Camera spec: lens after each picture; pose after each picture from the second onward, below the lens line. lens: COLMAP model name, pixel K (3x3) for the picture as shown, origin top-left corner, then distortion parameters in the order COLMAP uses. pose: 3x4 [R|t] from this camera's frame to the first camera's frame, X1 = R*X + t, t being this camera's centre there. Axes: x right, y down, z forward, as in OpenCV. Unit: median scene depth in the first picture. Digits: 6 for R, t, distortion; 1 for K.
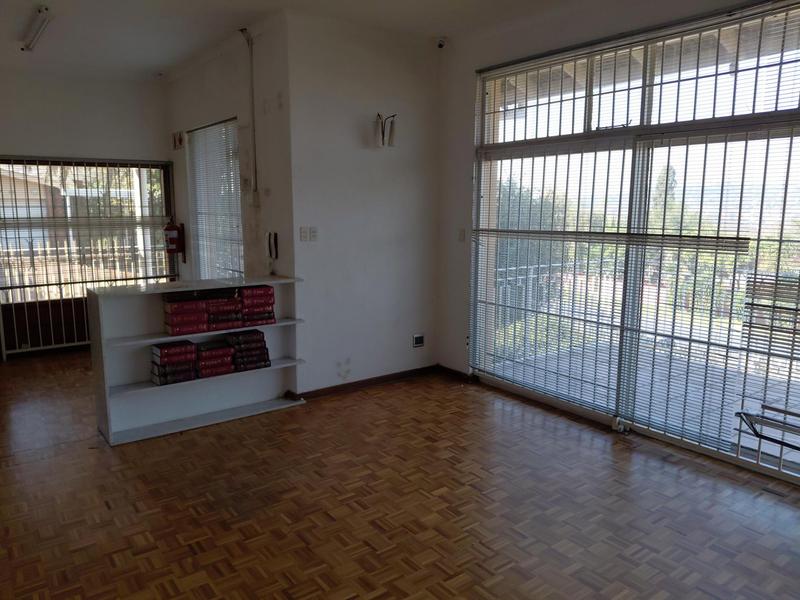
lens RADIAL K [[586.2, 0, 400.0], [0, 586.2, 300.0], [0, 0, 1]] dist [-0.003239, -0.003932]
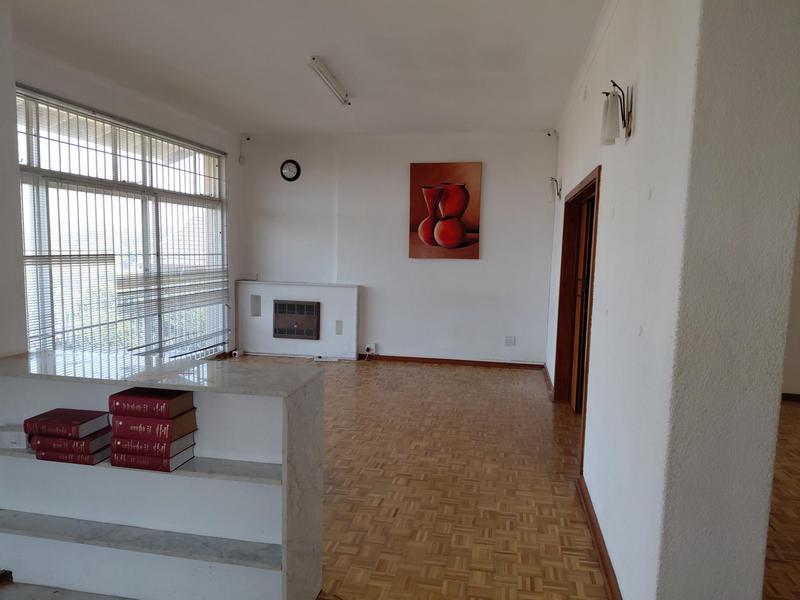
lens RADIAL K [[582.4, 0, 400.0], [0, 582.4, 300.0], [0, 0, 1]] dist [0.126319, -0.144514]
pose [[-0.668157, -0.087211, 0.738892, -1.181835], [0.089870, 0.976375, 0.196508, -0.235793], [-0.738573, 0.197702, -0.644534, 1.491673]]
